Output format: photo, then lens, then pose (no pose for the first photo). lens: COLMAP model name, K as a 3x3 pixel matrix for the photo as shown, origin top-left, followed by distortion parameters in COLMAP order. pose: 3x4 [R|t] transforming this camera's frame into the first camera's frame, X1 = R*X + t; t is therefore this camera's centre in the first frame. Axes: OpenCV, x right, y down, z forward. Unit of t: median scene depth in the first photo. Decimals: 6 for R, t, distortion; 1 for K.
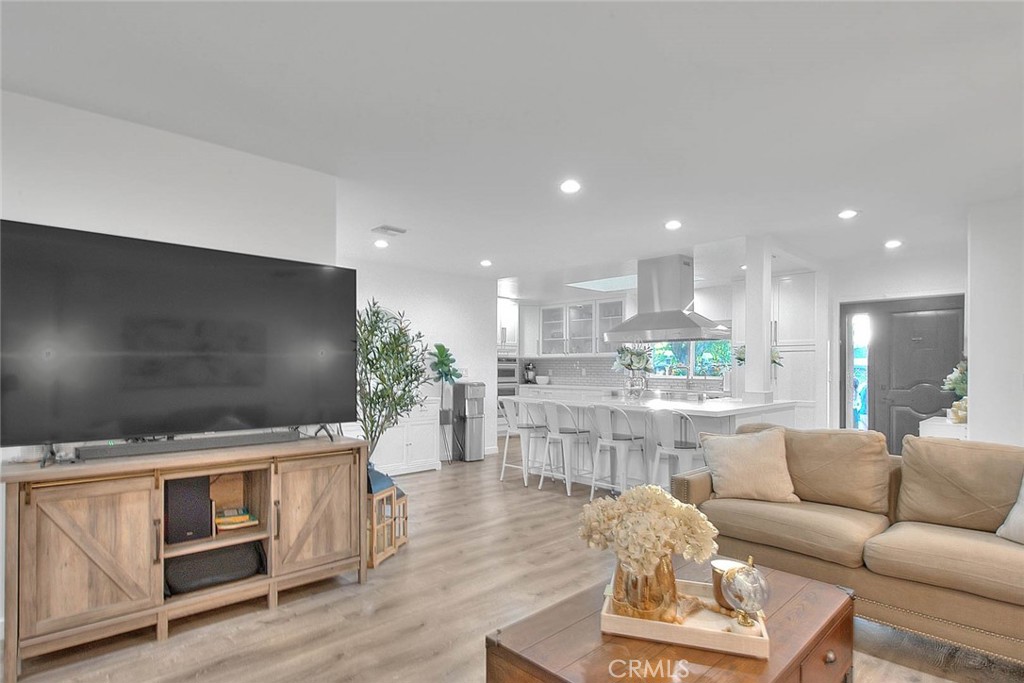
lens RADIAL K [[518.1, 0, 510.4], [0, 518.1, 370.1], [0, 0, 1]] dist [-0.004571, -0.002928]
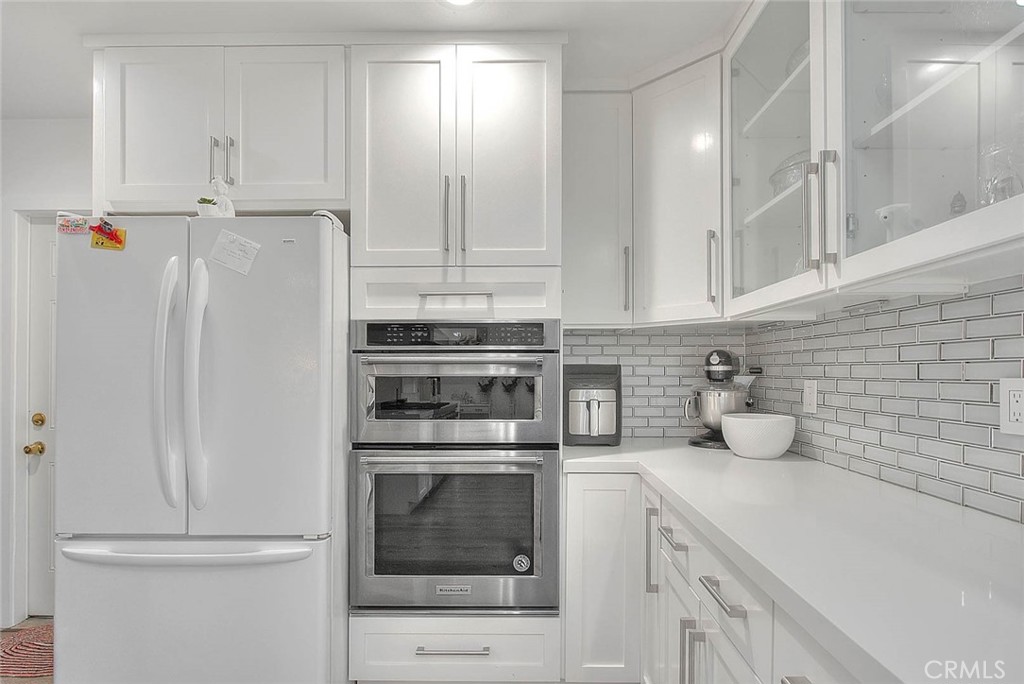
lens RADIAL K [[518.1, 0, 525.7], [0, 518.1, 376.1], [0, 0, 1]] dist [-0.004571, -0.002928]
pose [[0.714046, 0.003243, -0.700091, 0.148282], [0.000179, 0.999988, 0.004815, -0.003875], [0.700098, -0.003564, 0.714037, 0.868823]]
